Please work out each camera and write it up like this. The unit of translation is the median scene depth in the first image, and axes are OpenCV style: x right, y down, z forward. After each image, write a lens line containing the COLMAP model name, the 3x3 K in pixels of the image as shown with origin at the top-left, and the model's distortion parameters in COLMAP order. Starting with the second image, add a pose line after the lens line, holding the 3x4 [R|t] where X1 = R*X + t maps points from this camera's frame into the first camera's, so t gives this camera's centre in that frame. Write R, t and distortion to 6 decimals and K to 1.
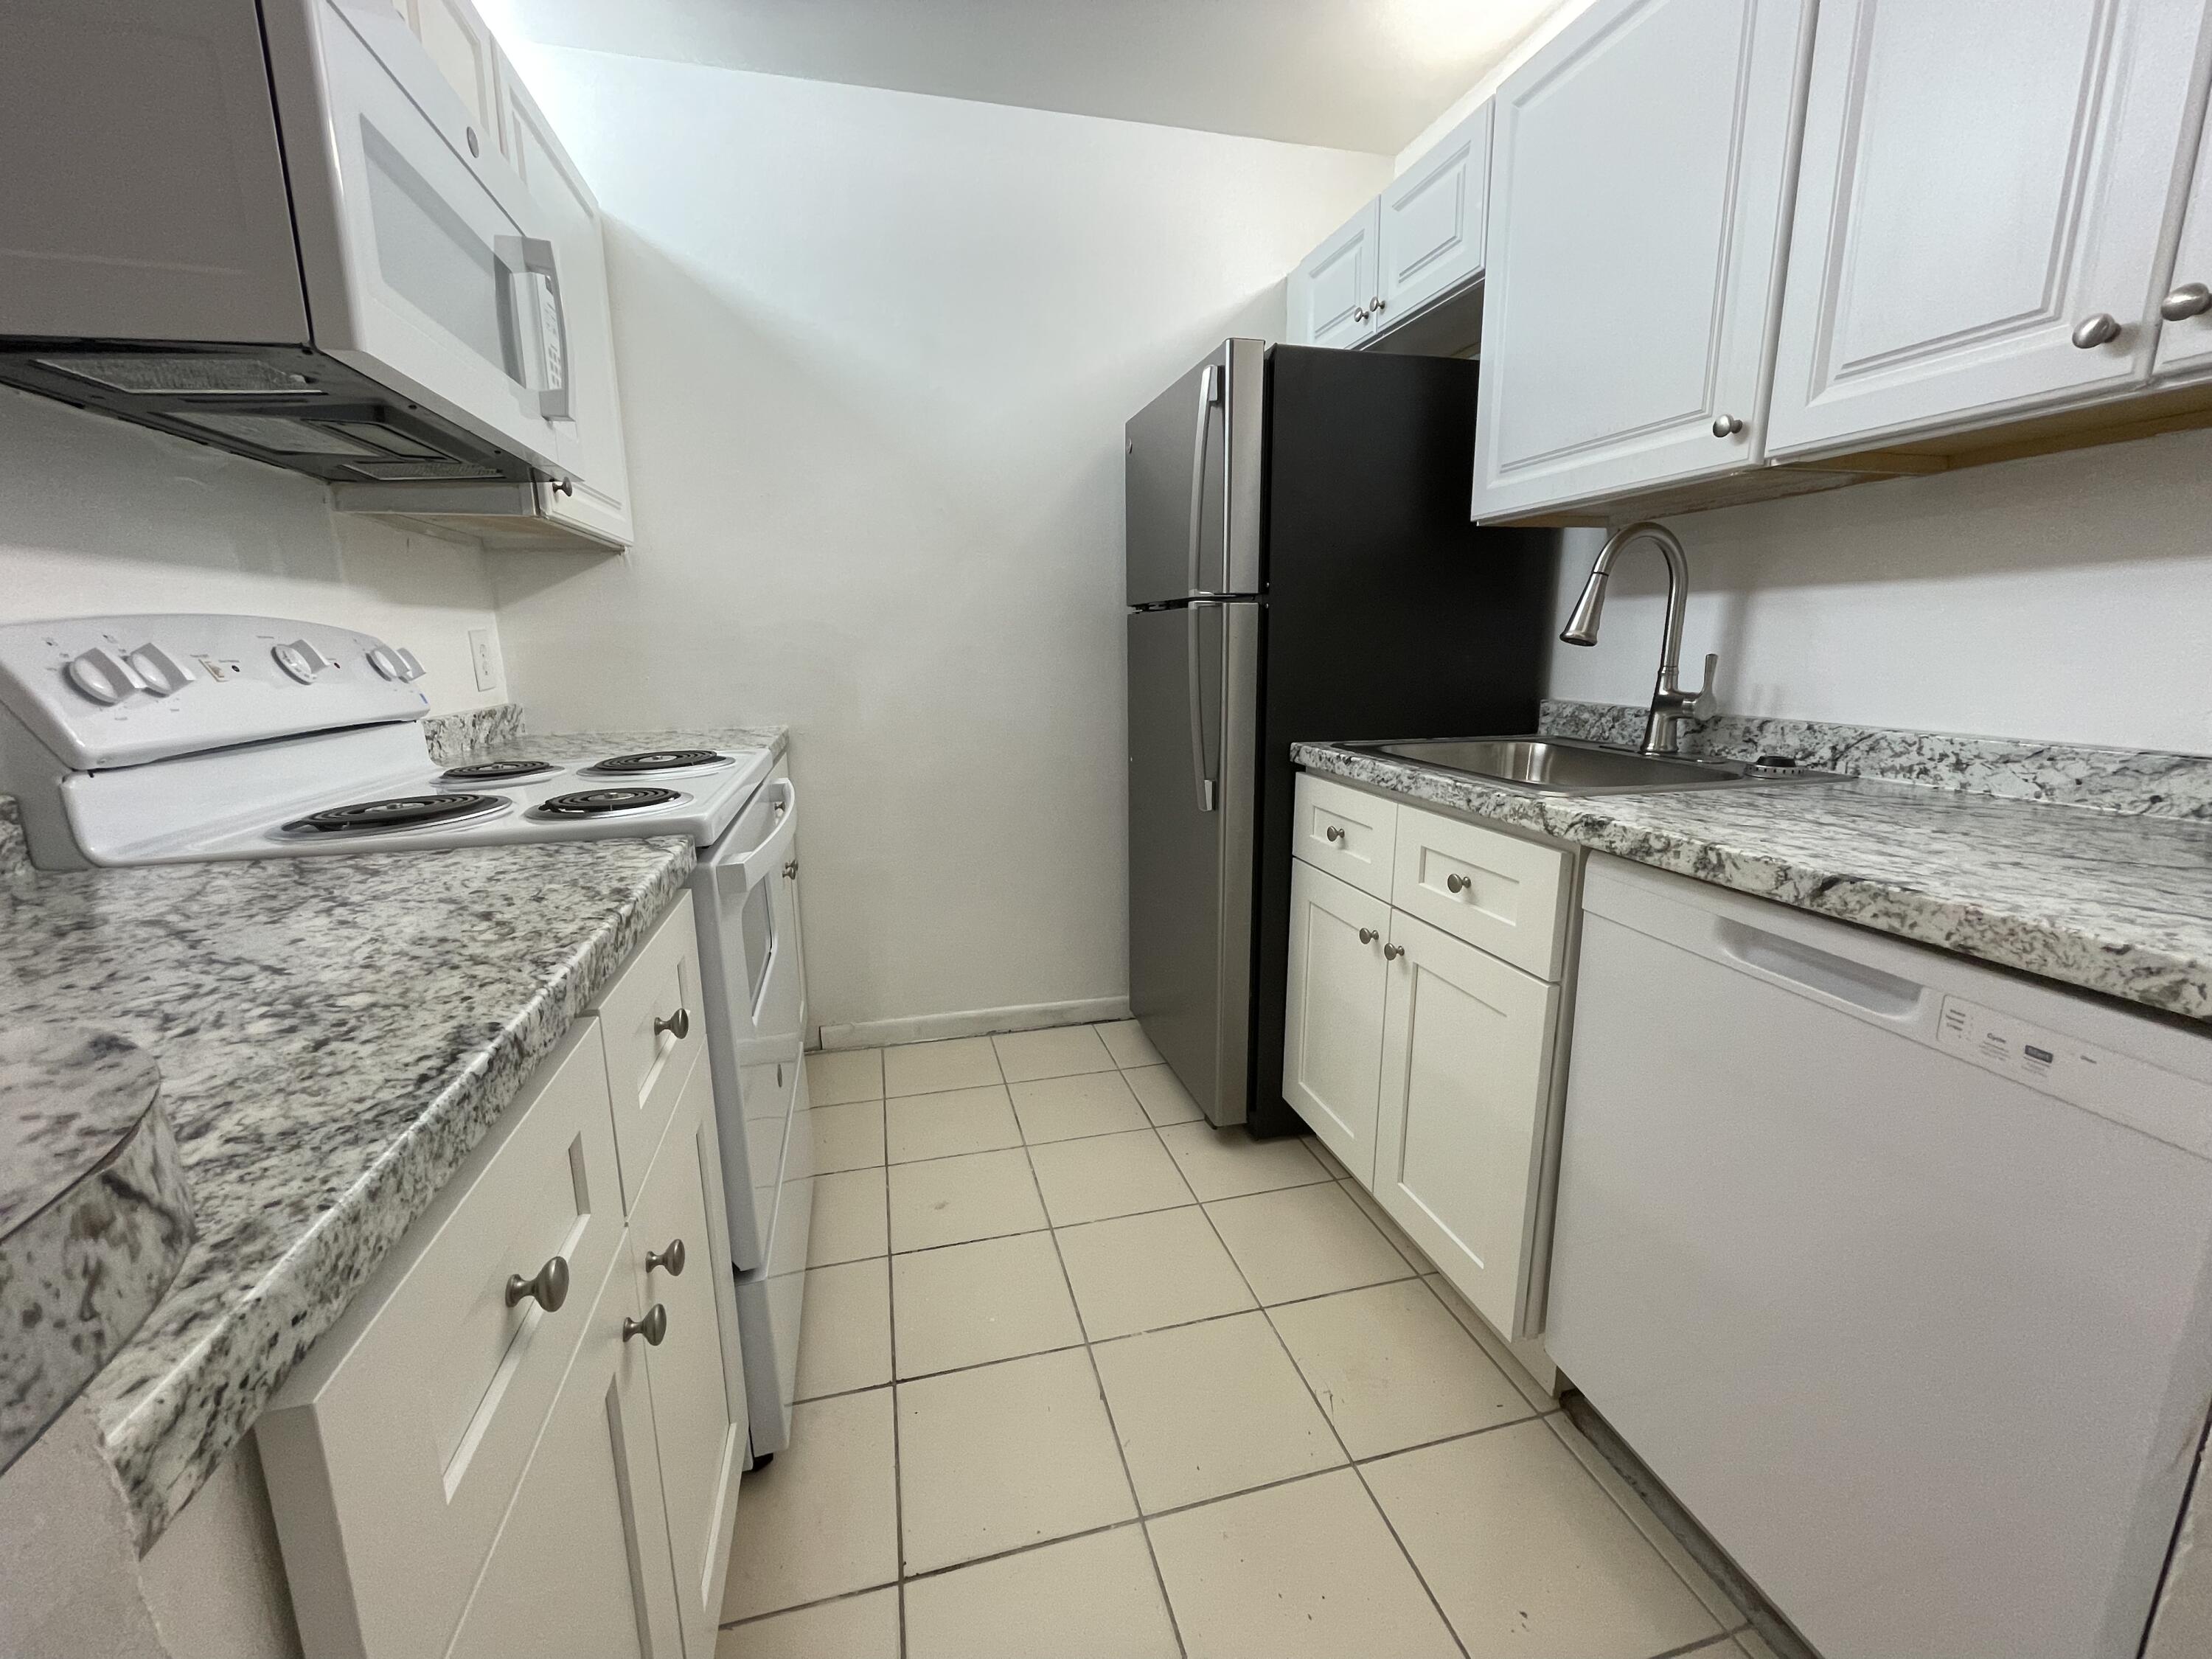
lens RADIAL K [[897.5, 0, 1106.0], [0, 897.5, 829.5], [0, 0, 1]] dist [-0.002244, -0.000002]
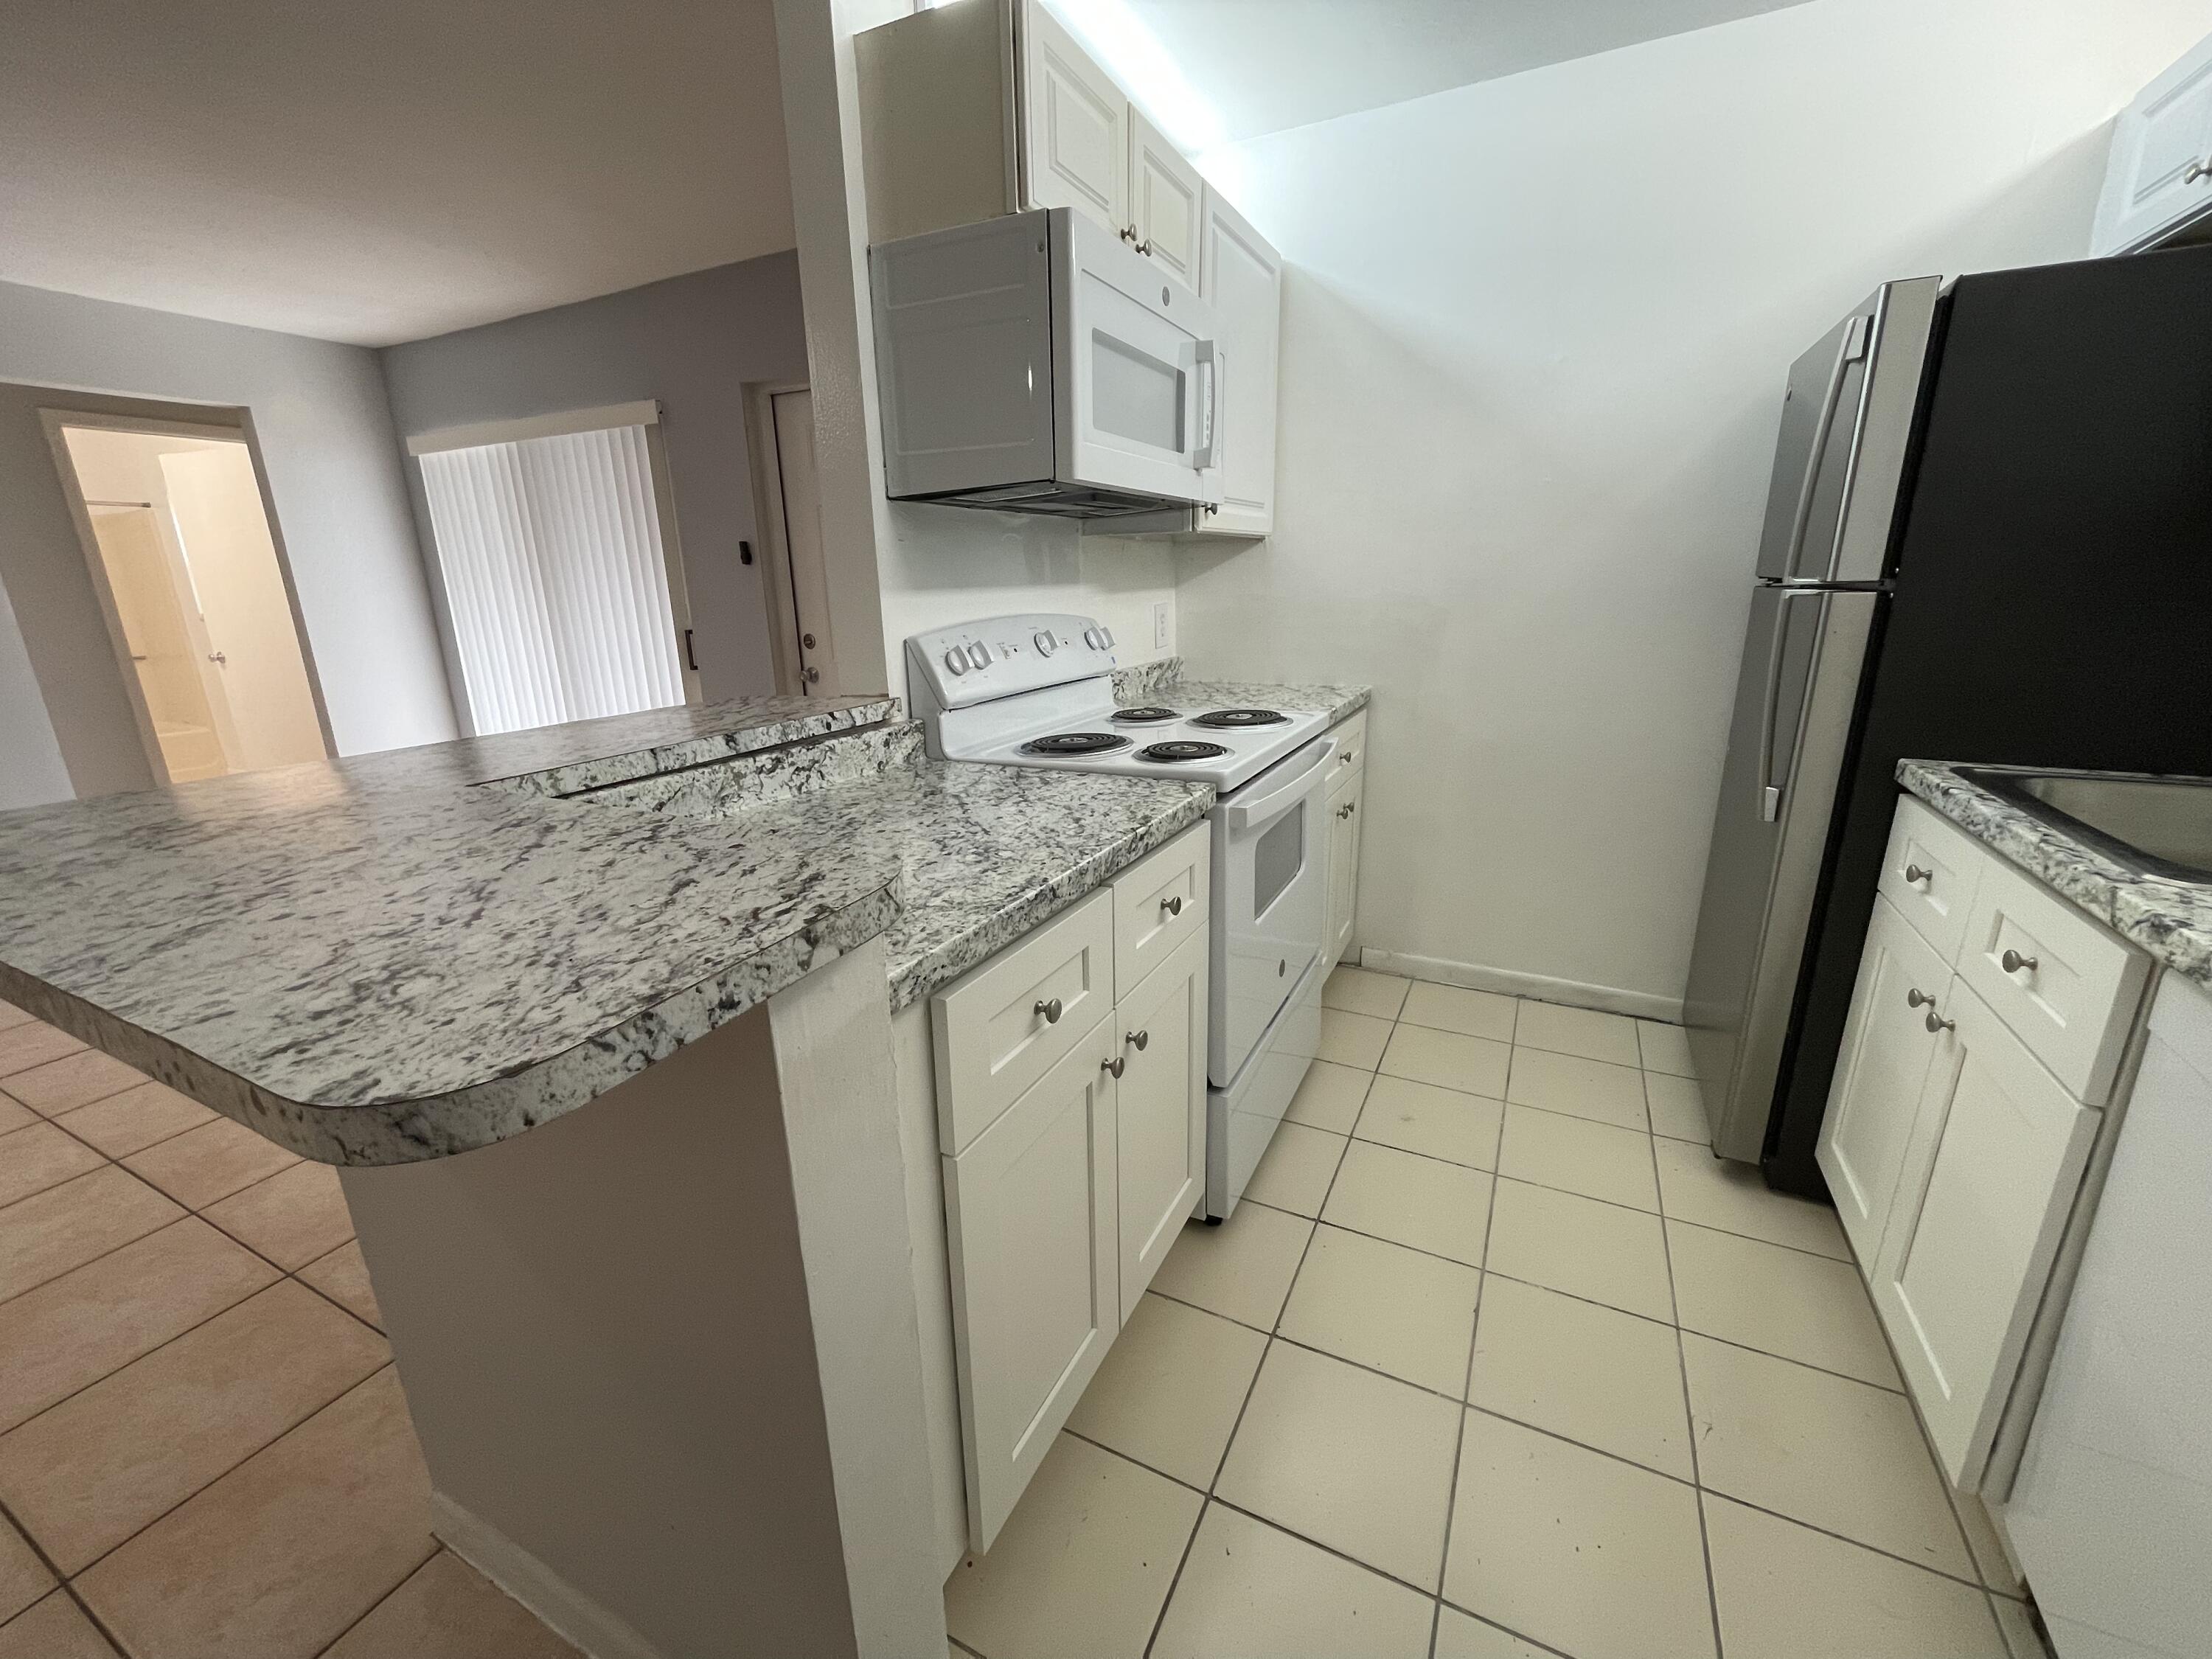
lens RADIAL K [[897.5, 0, 1106.0], [0, 897.5, 829.5], [0, 0, 1]] dist [-0.002244, -0.000002]
pose [[0.752956, 0.173122, -0.634891, 0.304865], [-0.121724, 0.984767, 0.124167, -0.071247], [0.646715, -0.016211, 0.762559, -0.204010]]
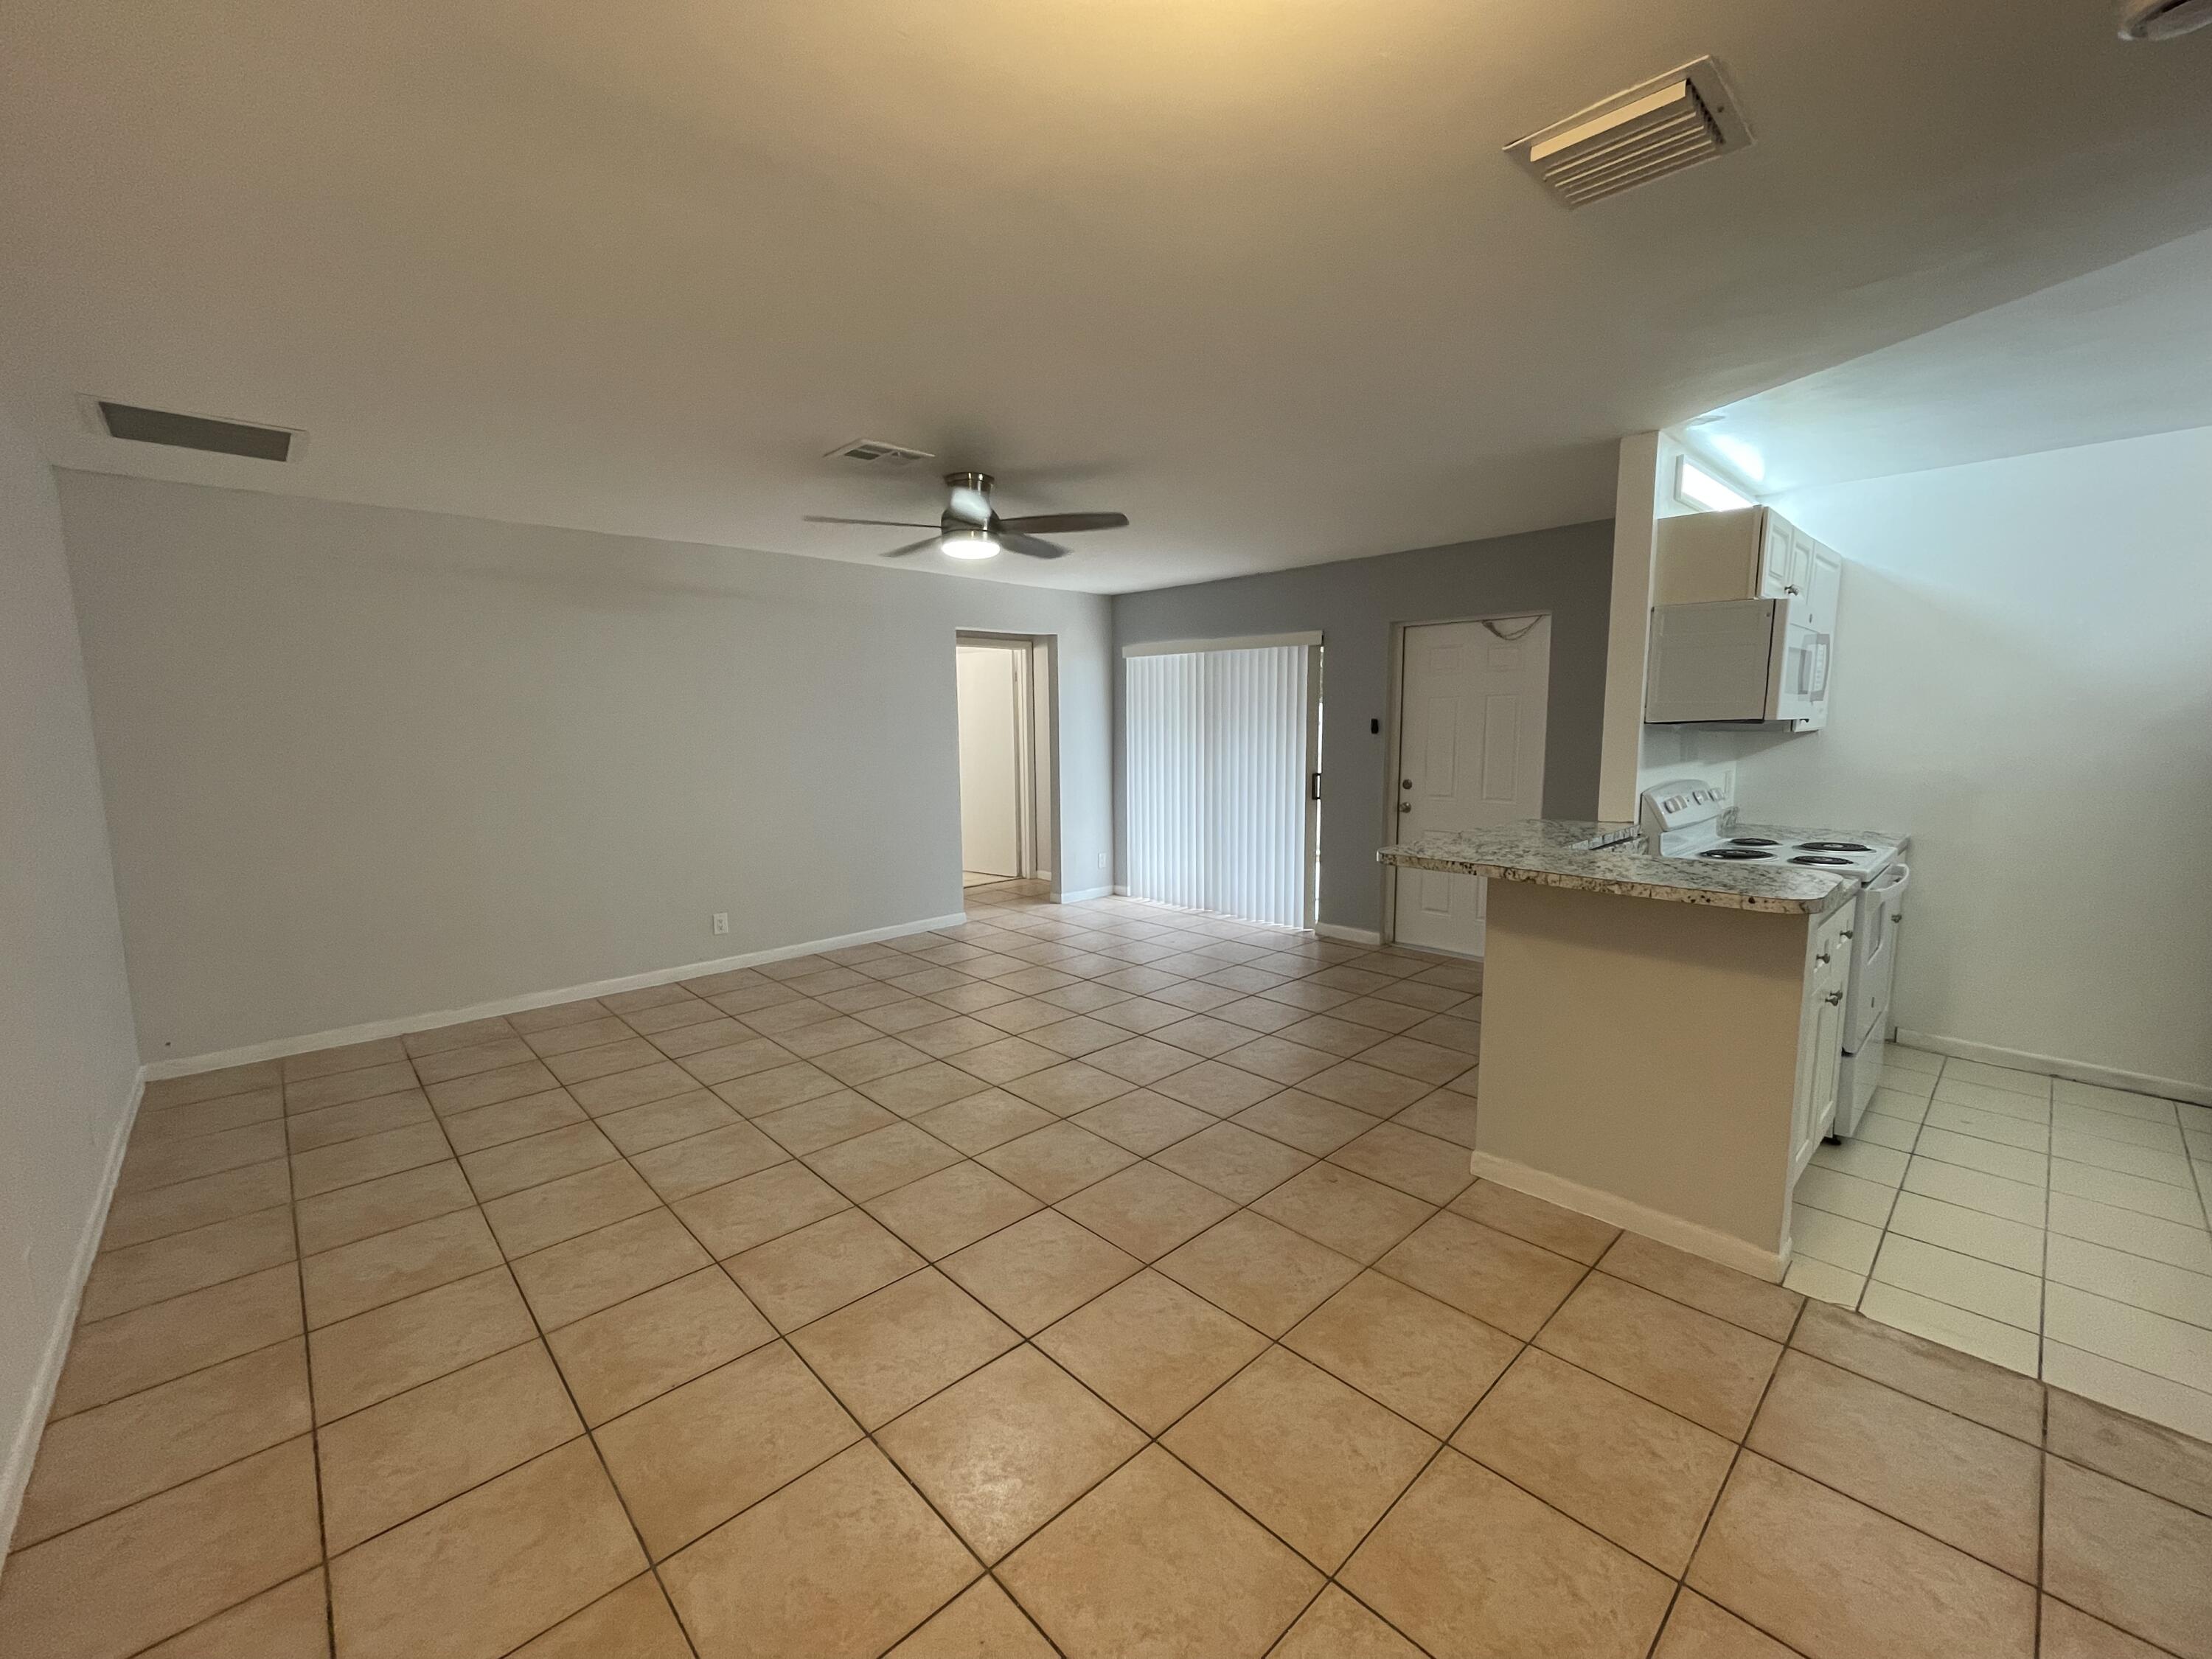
lens RADIAL K [[897.5, 0, 1106.0], [0, 897.5, 829.5], [0, 0, 1]] dist [-0.002244, -0.000002]
pose [[0.482729, 0.111242, -0.868676, 0.696178], [-0.173865, 0.984329, 0.029434, 0.162605], [0.858338, 0.136824, 0.494505, -2.084399]]
